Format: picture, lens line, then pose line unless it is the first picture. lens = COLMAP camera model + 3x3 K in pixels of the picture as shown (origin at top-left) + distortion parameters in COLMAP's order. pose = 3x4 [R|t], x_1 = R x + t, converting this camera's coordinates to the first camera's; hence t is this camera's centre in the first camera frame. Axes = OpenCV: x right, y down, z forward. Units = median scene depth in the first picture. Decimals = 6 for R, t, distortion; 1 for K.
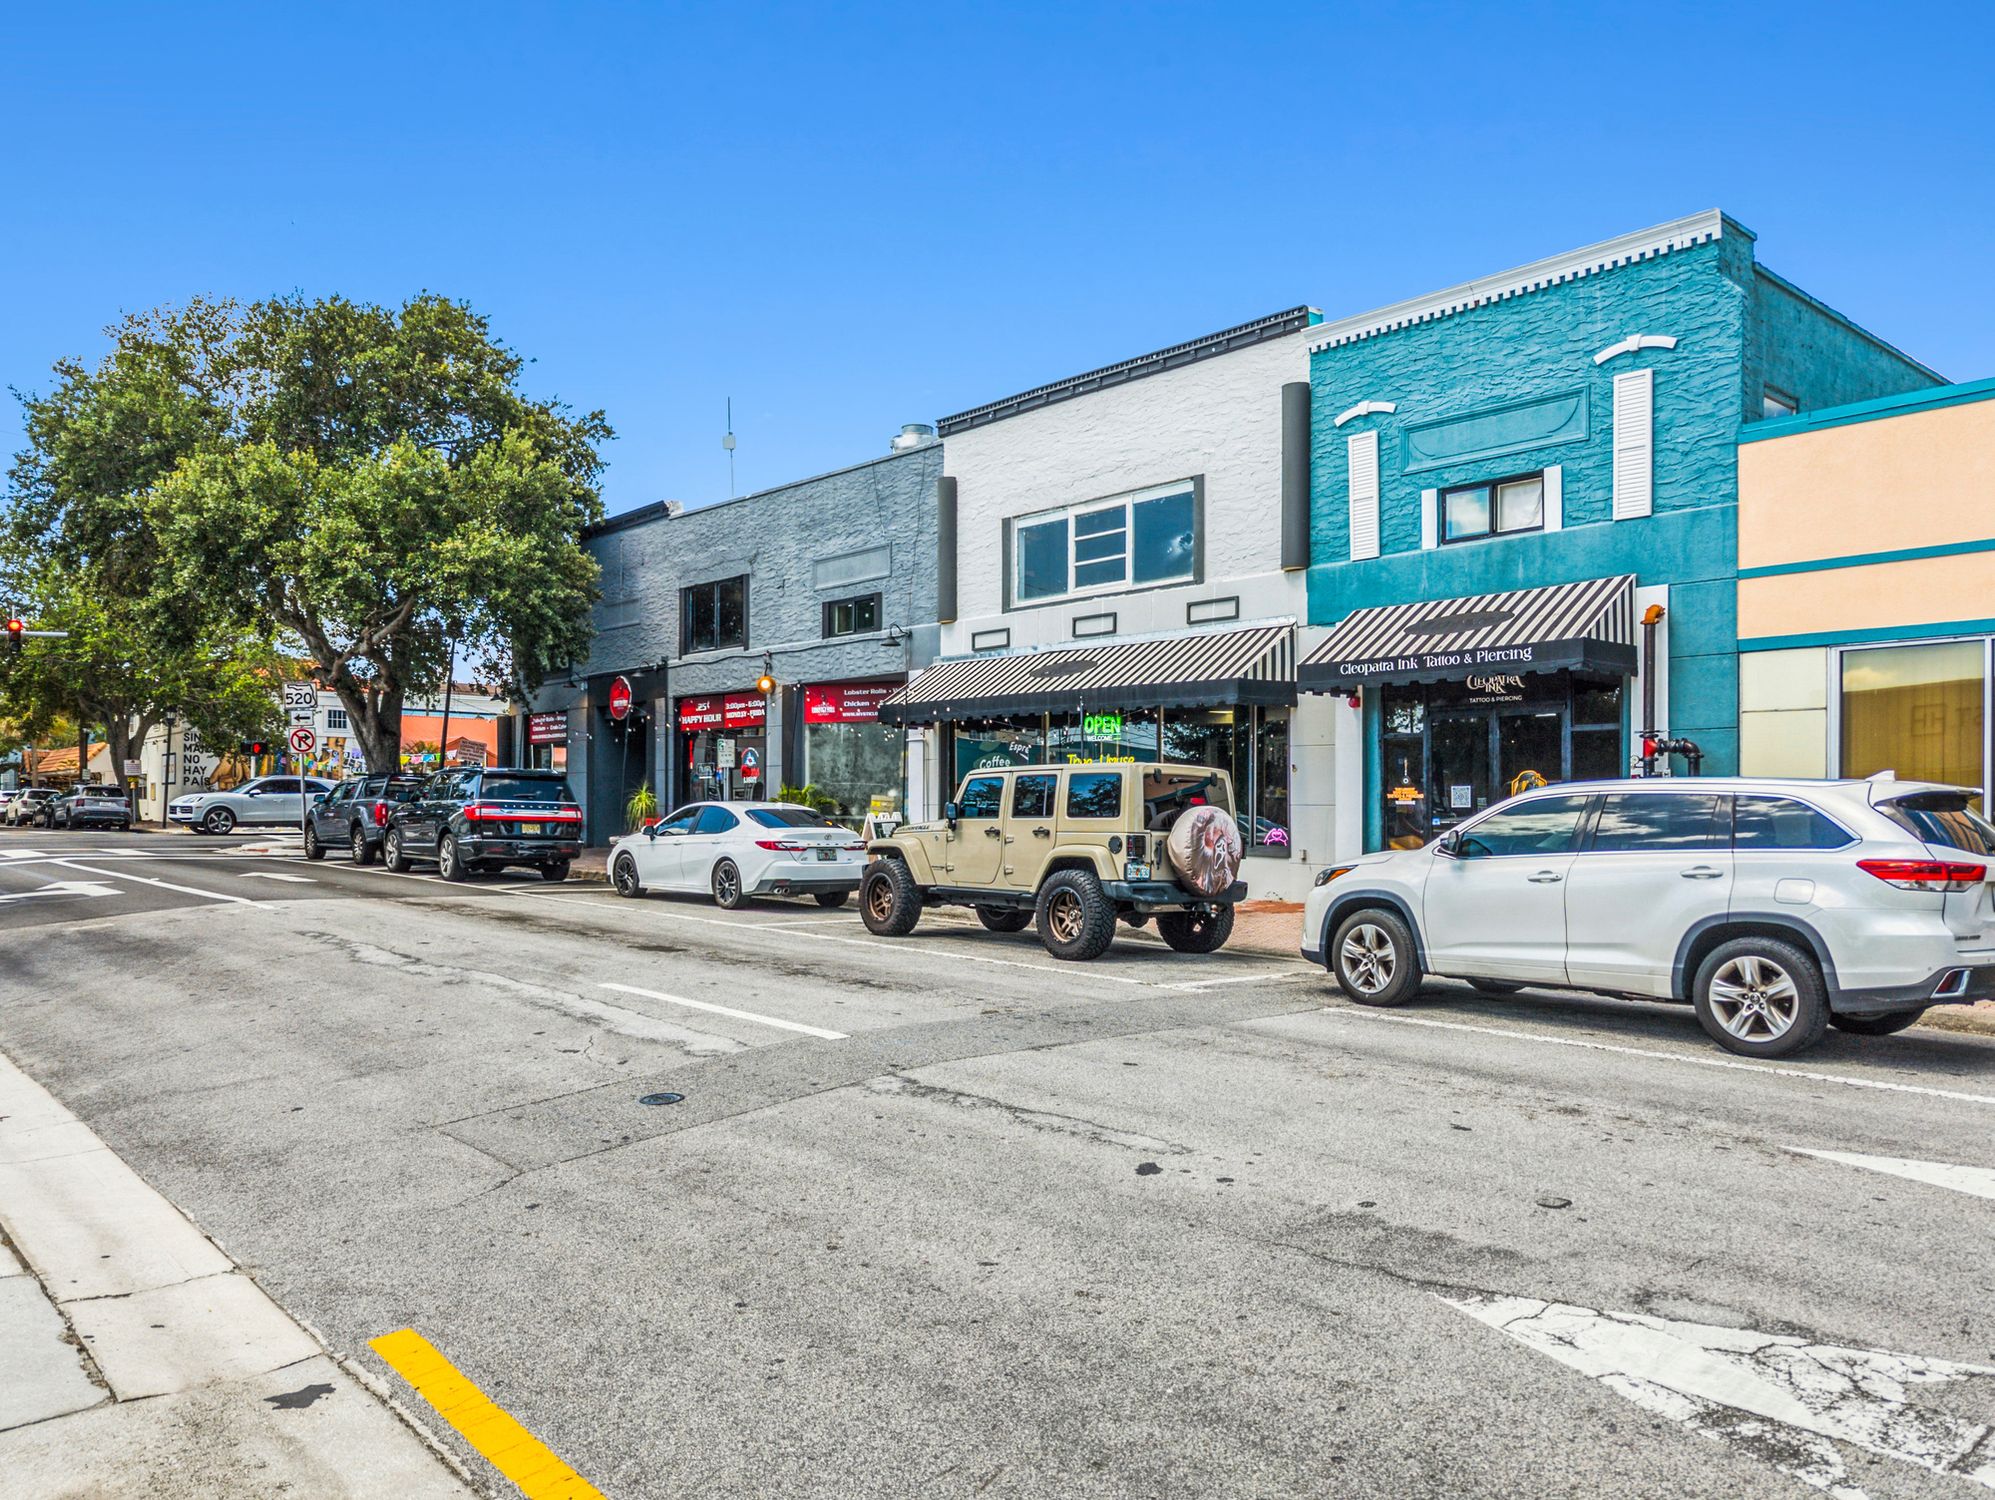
lens RADIAL K [[1496.0, 0, 961.7], [0, 1496.0, 771.3], [0, 0, 1]] dist [0.015294, -0.011497]
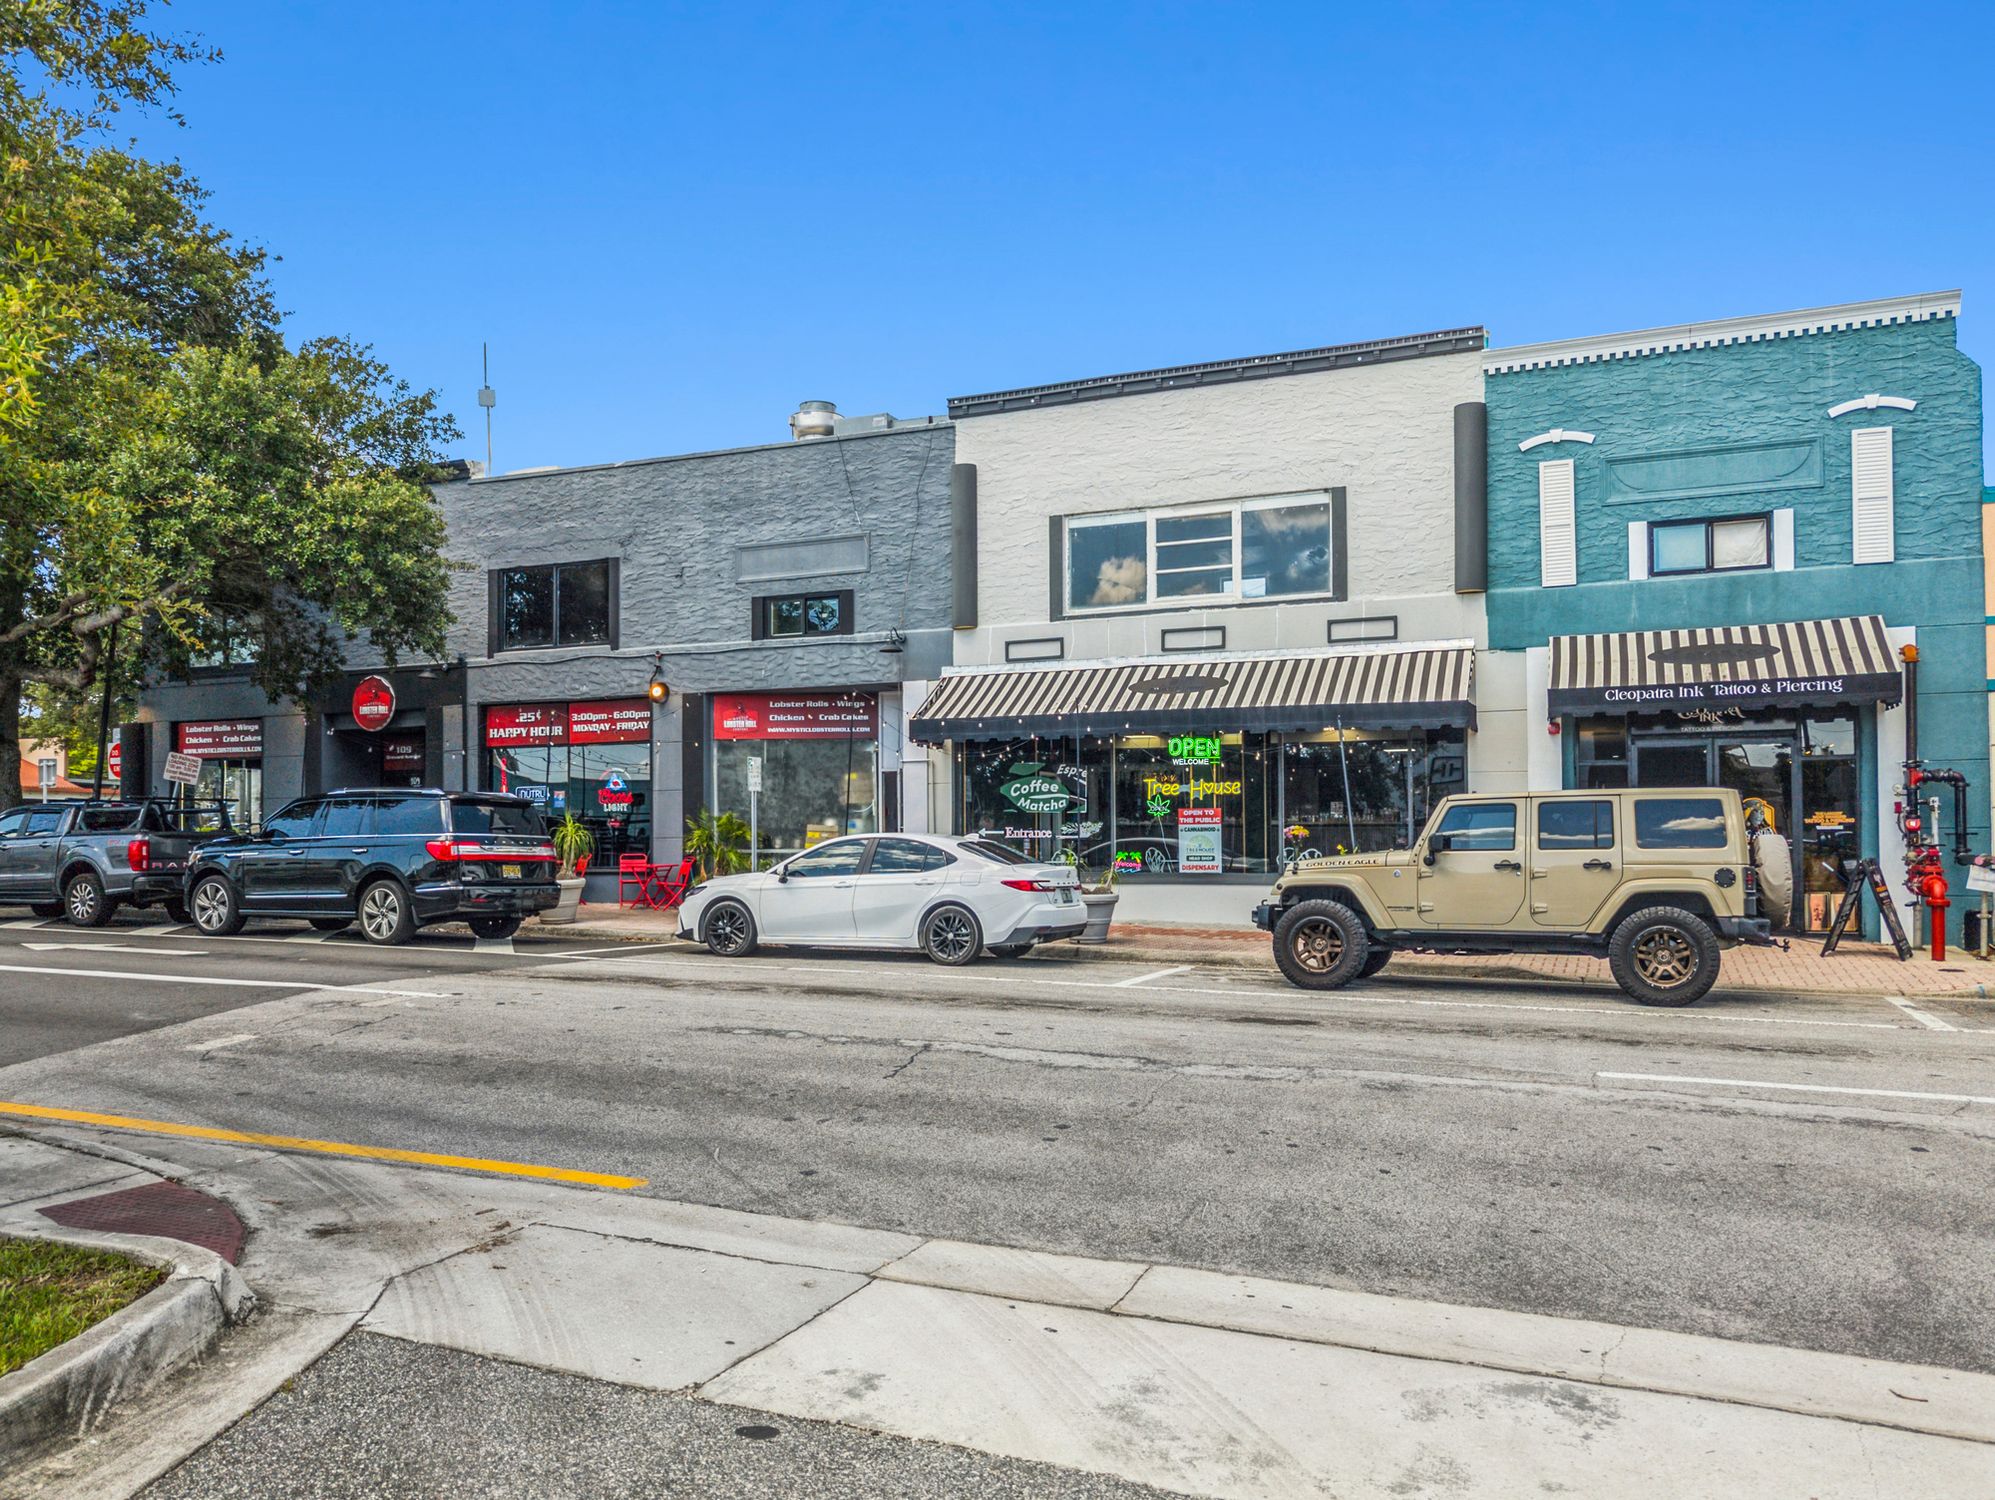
lens RADIAL K [[1496.0, 0, 972.0], [0, 1496.0, 767.4], [0, 0, 1]] dist [0.015294, -0.011497]
pose [[0.898669, 0.012019, 0.438463, -0.496546], [-0.002691, 0.999757, -0.021890, 0.002384], [-0.438620, 0.018491, 0.898482, 0.262163]]
